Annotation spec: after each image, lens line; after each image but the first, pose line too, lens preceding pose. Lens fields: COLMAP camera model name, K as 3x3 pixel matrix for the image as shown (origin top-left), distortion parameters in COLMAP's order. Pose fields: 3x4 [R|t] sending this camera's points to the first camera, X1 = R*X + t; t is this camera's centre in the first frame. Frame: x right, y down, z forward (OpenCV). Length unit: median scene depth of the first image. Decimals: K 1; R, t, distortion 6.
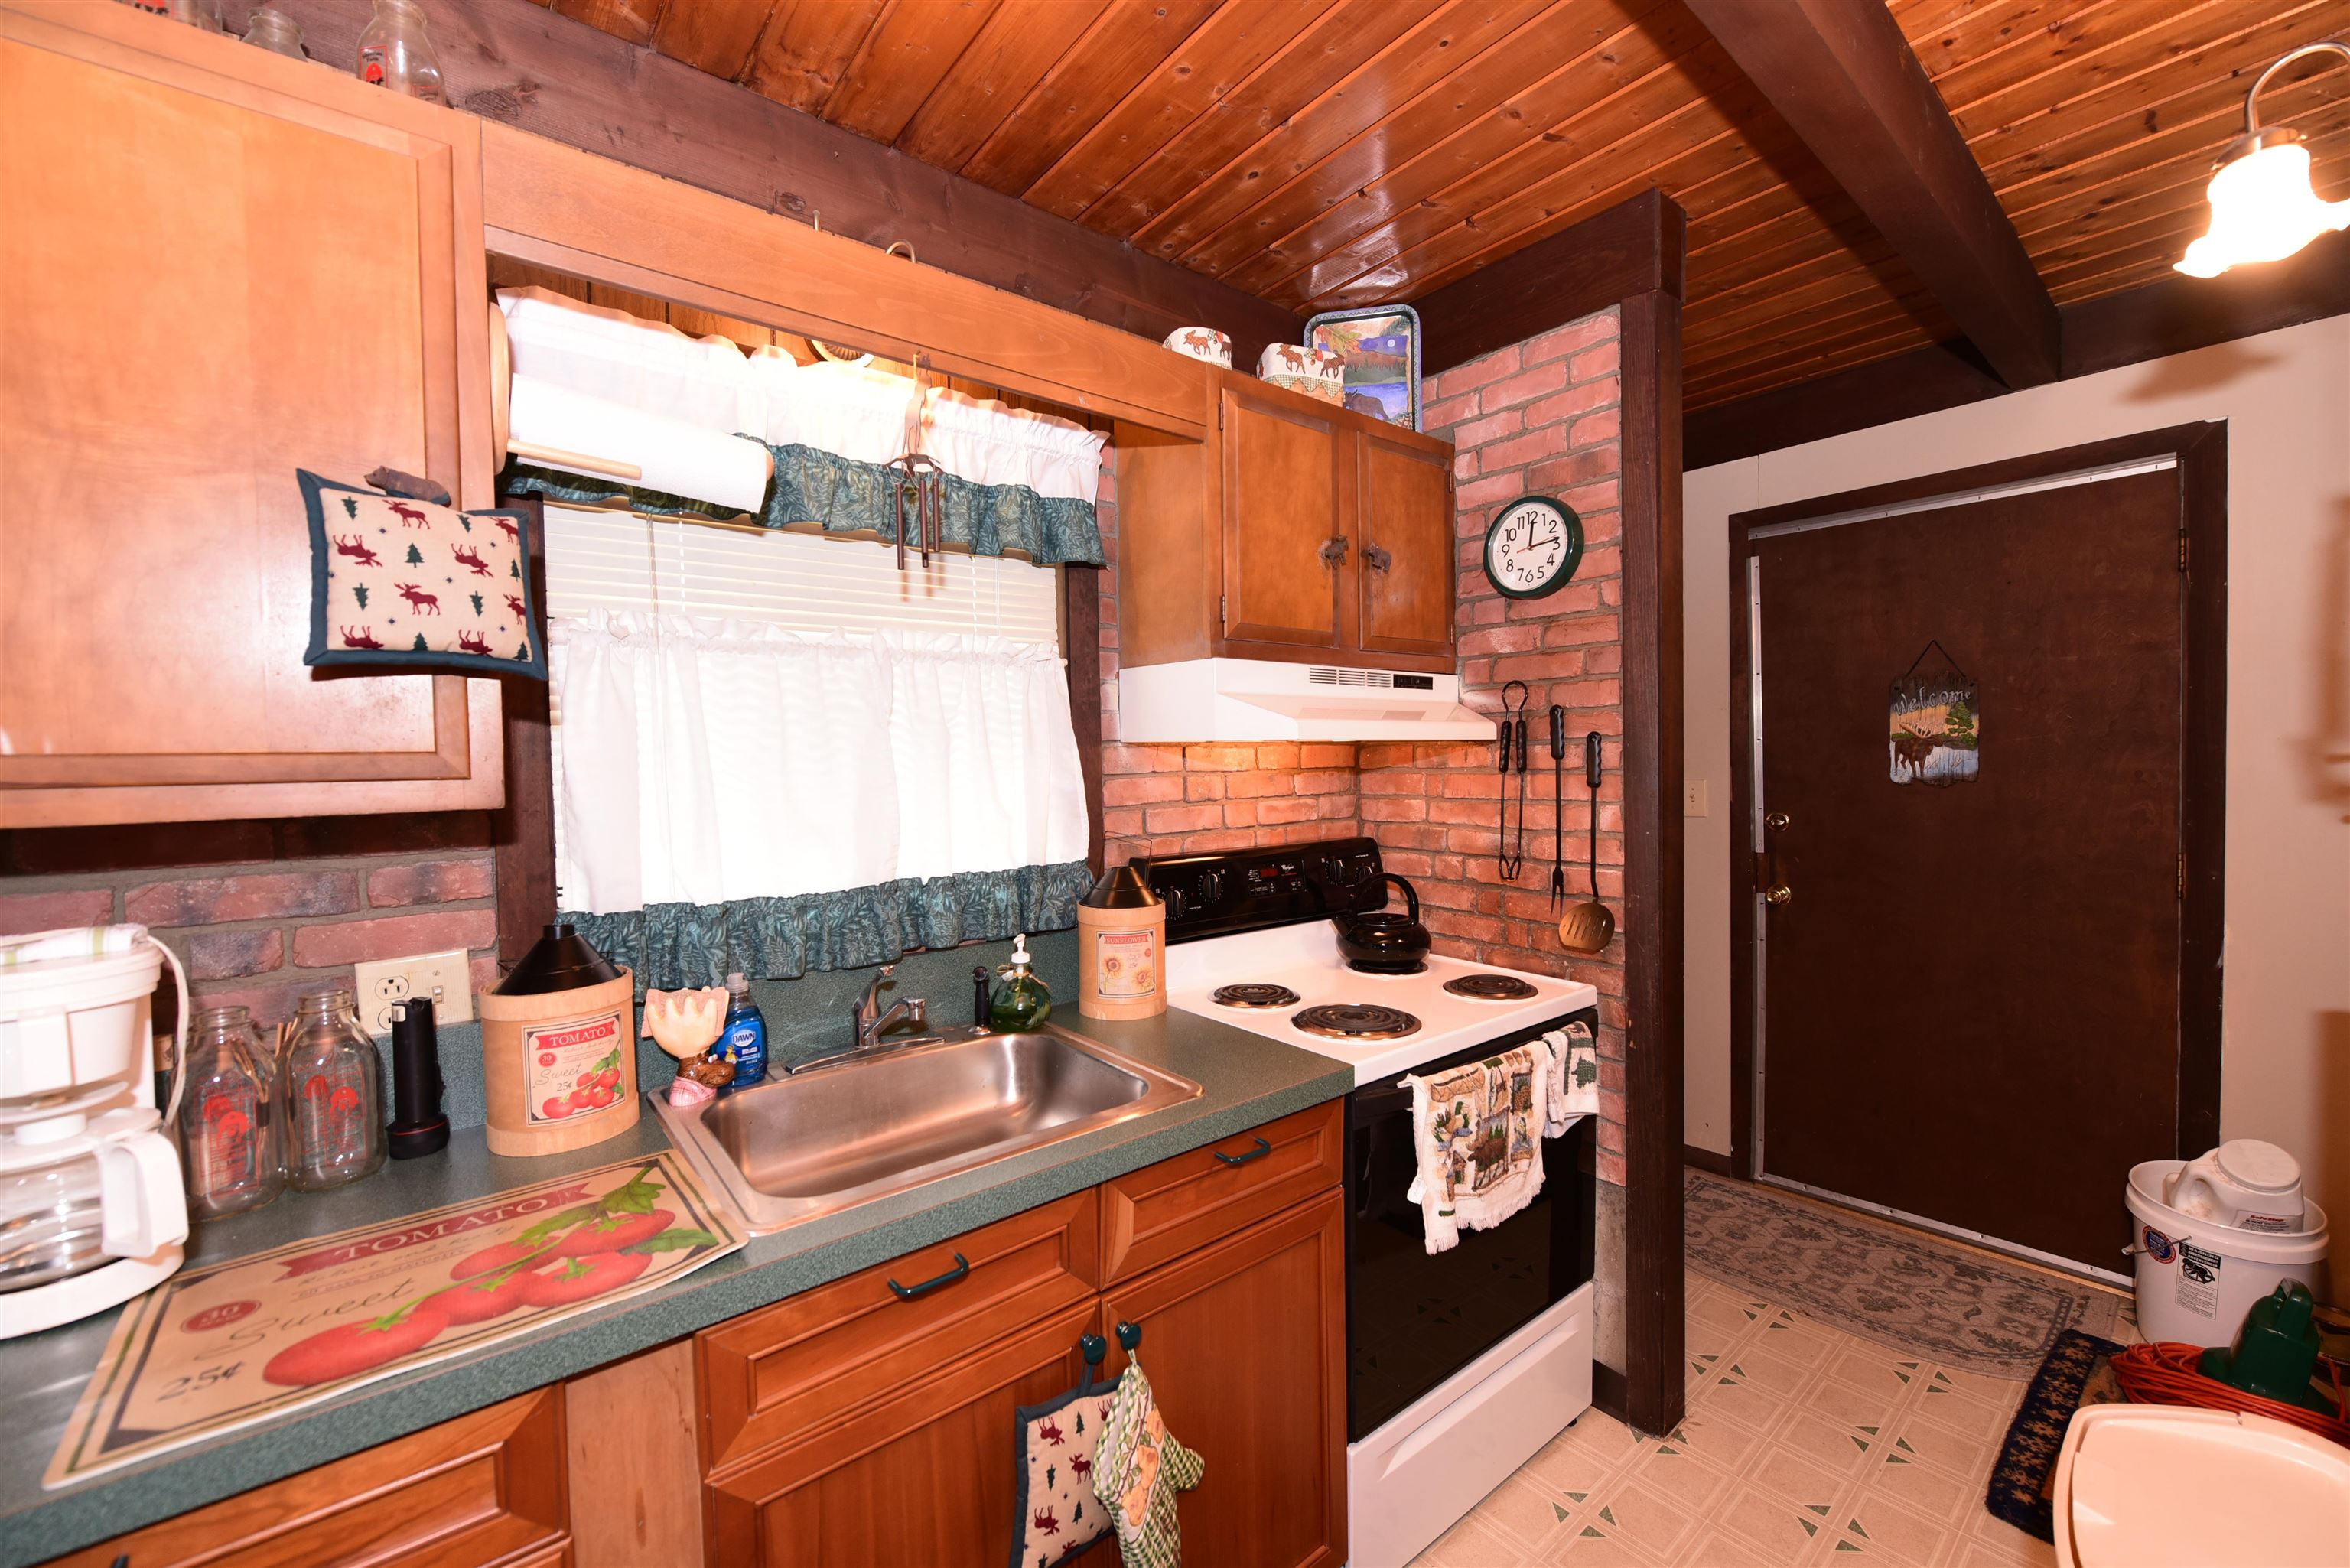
lens RADIAL K [[927.6, 0, 1184.9], [0, 927.6, 782.9], [0, 0, 1]] dist [-0.006962, -0.001003]
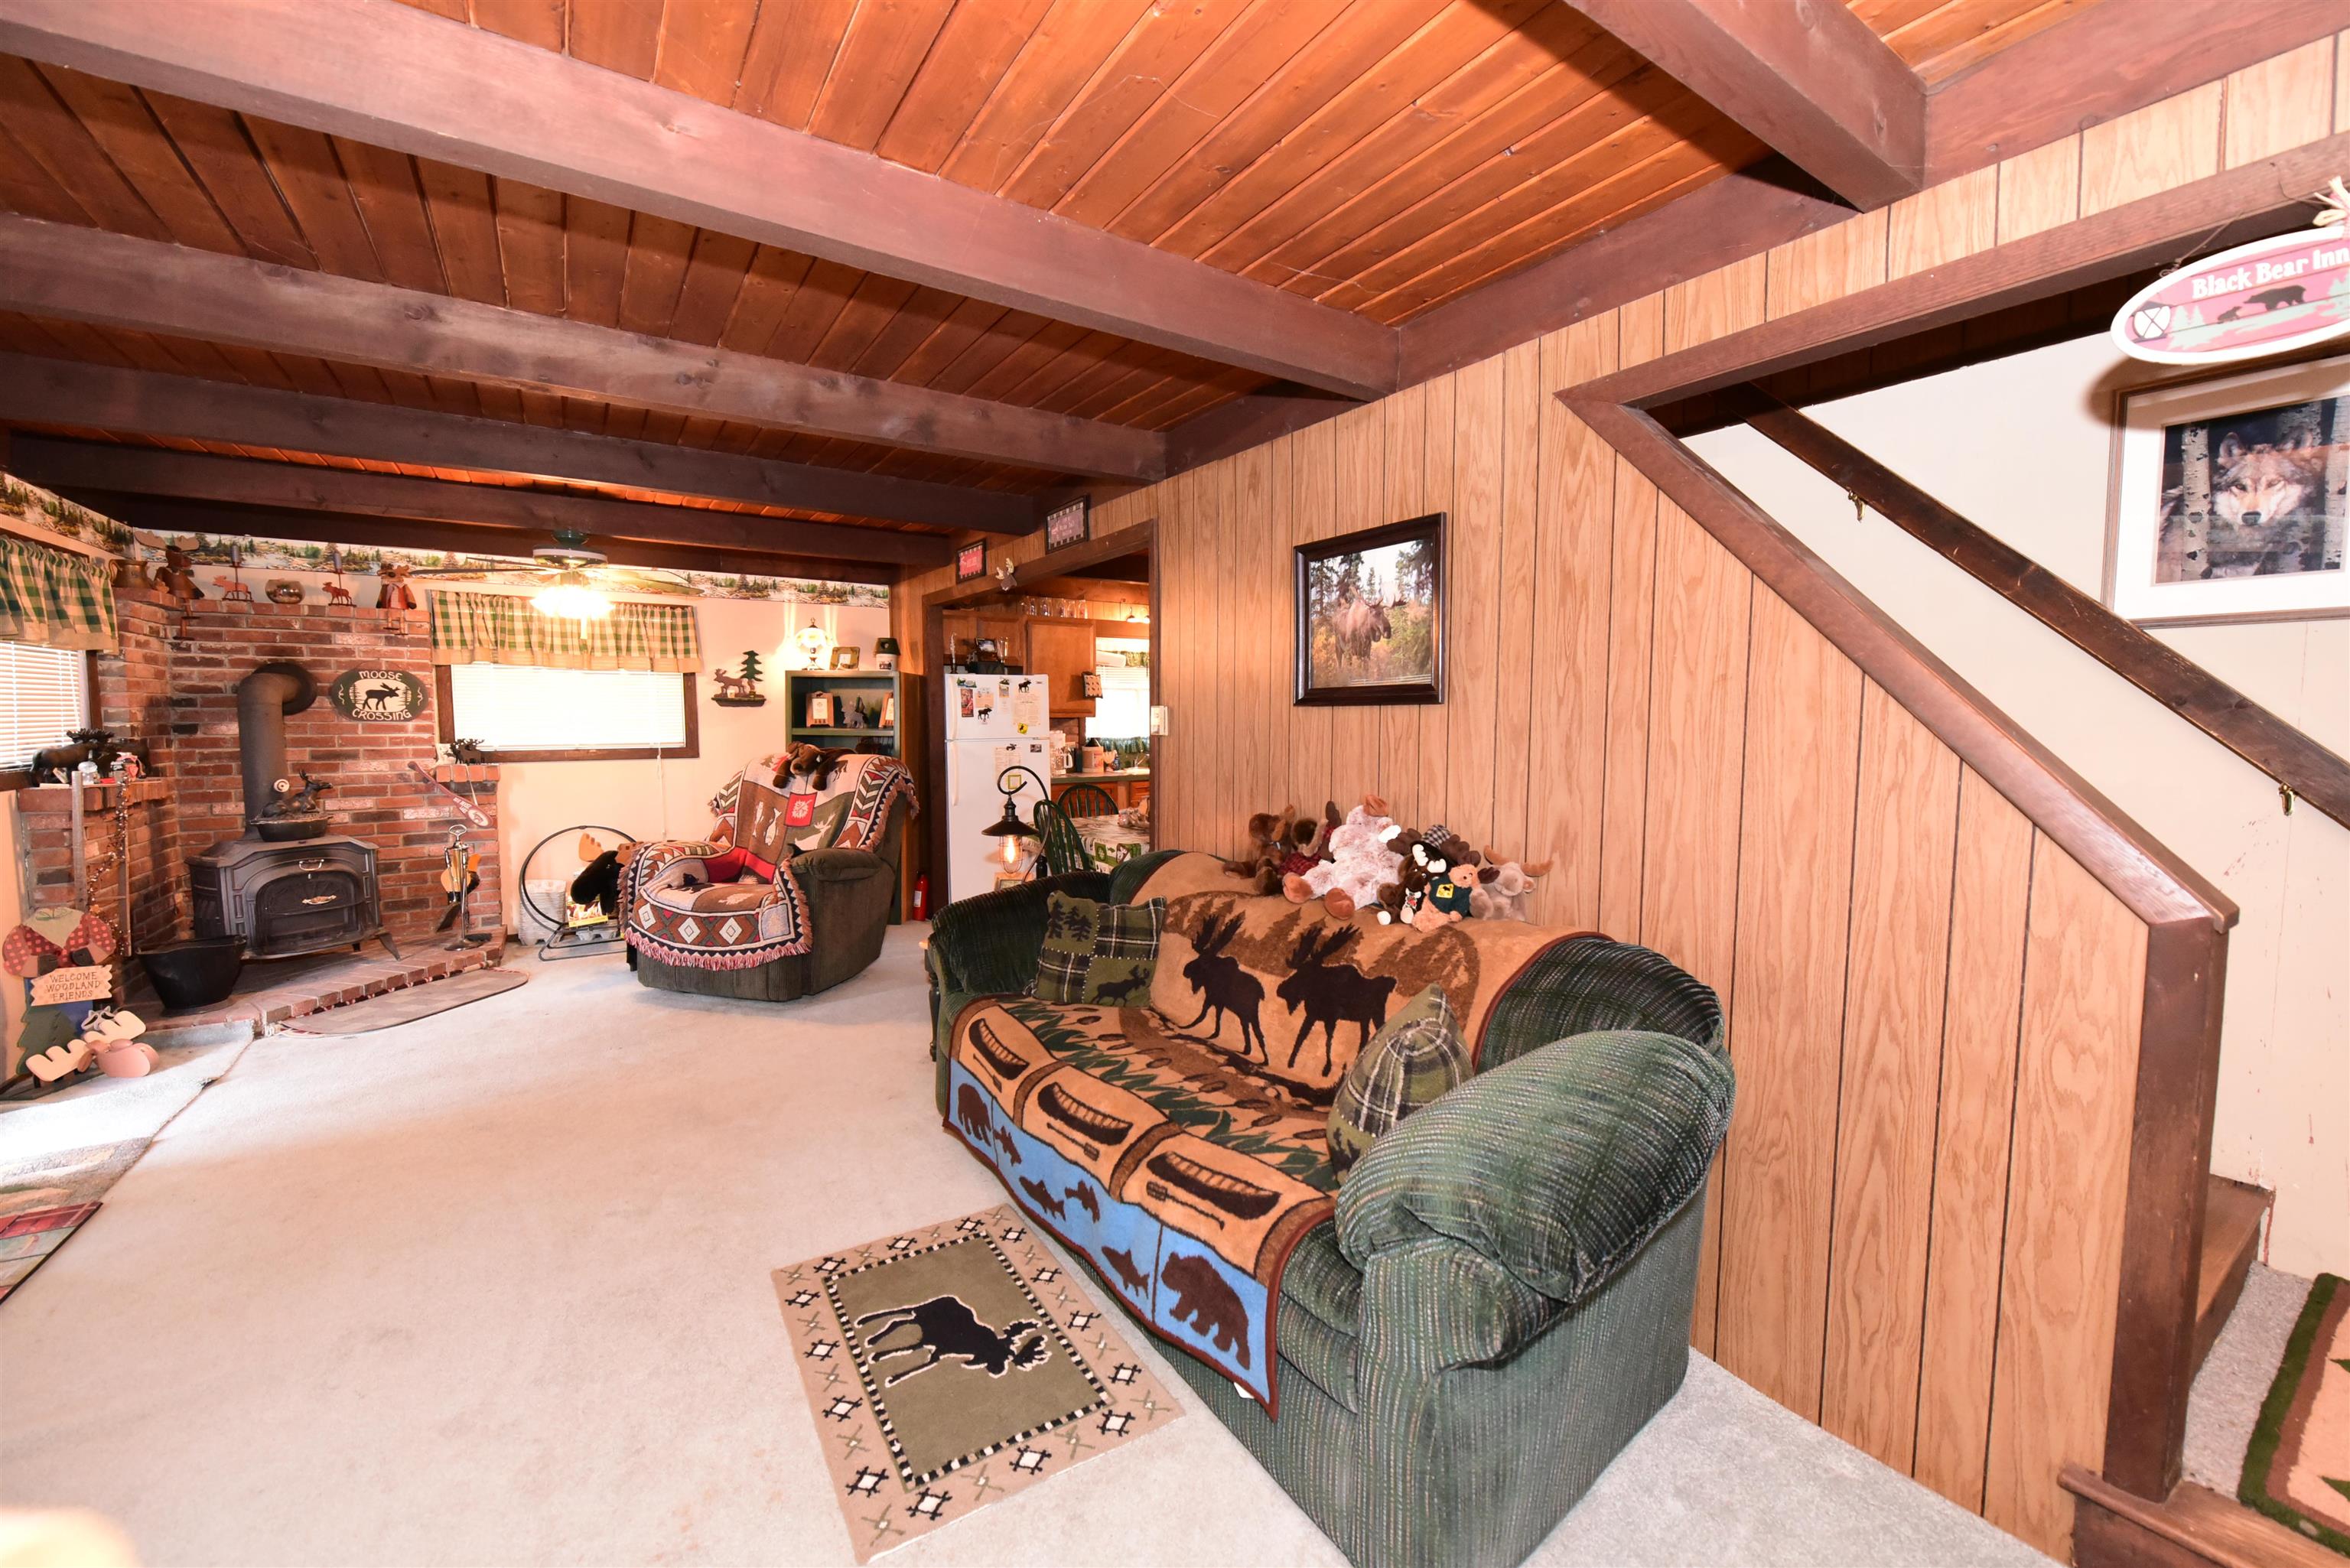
lens RADIAL K [[927.6, 0, 1184.9], [0, 927.6, 782.9], [0, 0, 1]] dist [-0.006962, -0.001003]
pose [[0.994894, 0.026407, -0.097412, 0.330374], [-0.021864, 0.998636, 0.047415, 0.092397], [0.098531, -0.045043, 0.994114, -3.134819]]
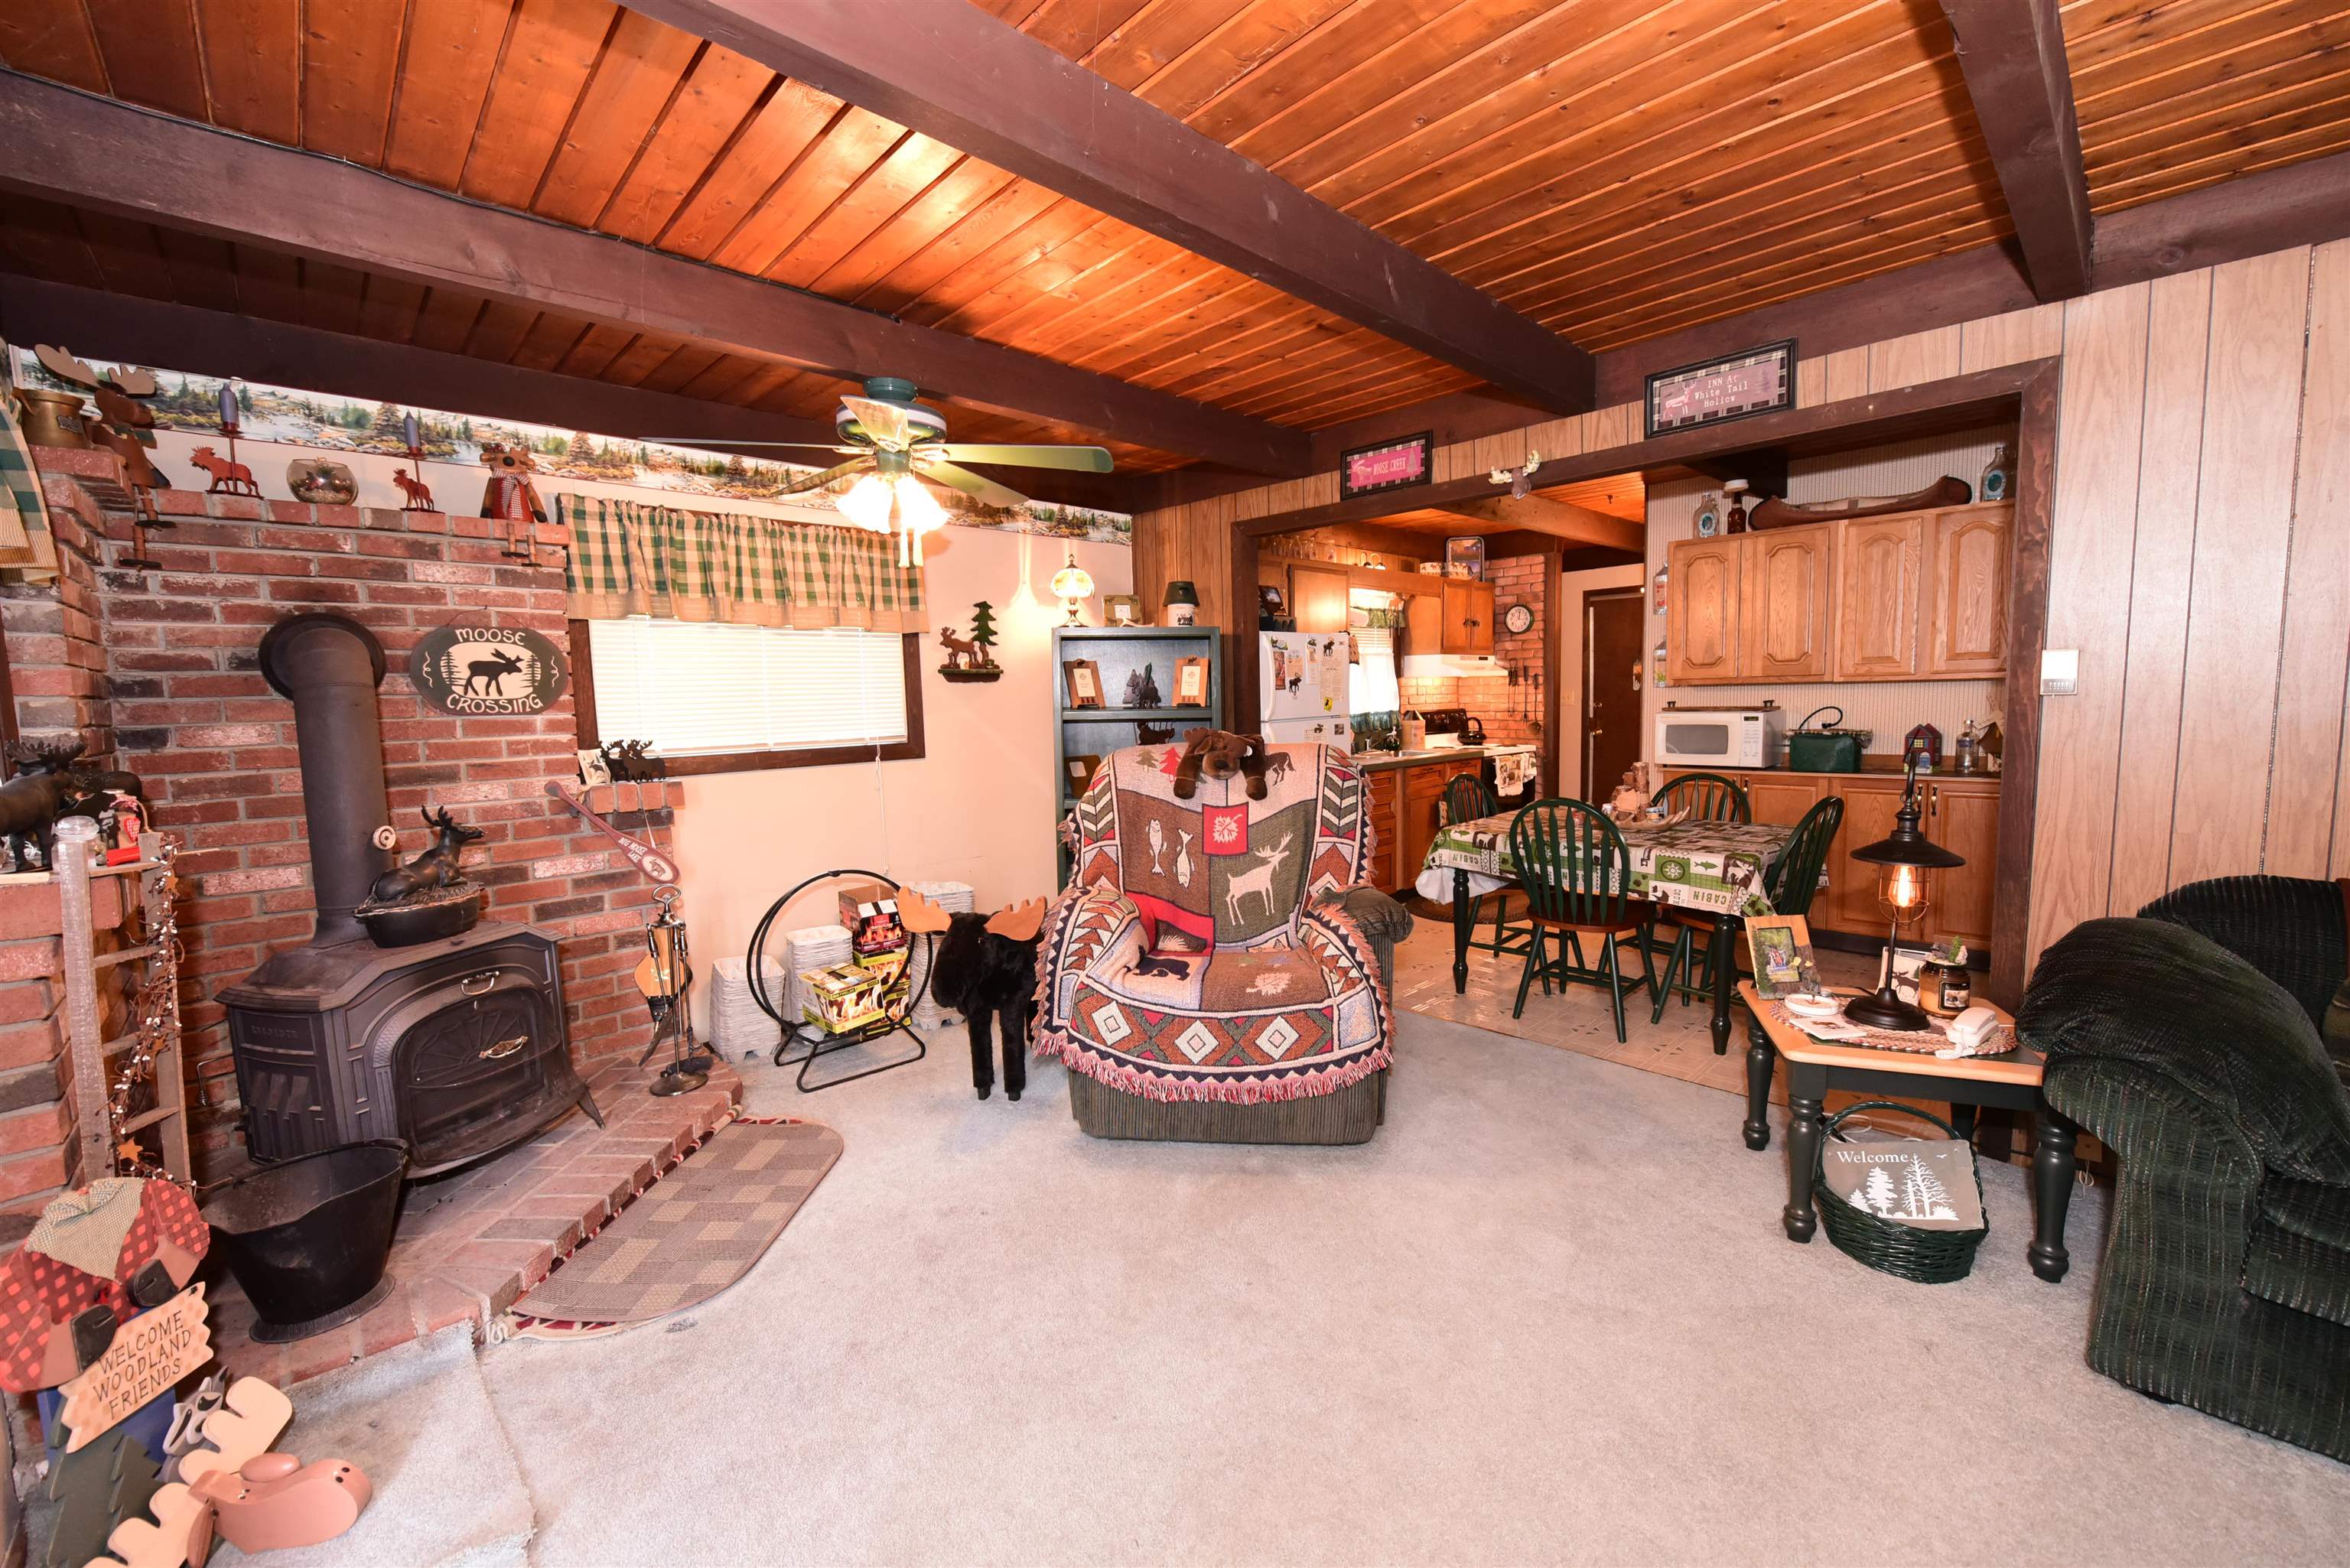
lens RADIAL K [[927.6, 0, 1184.9], [0, 927.6, 782.9], [0, 0, 1]] dist [-0.006962, -0.001003]
pose [[0.996840, -0.013701, 0.078248, -1.151915], [0.008450, 0.997714, 0.067051, 0.110662], [-0.078988, -0.066178, 0.994677, -2.385743]]
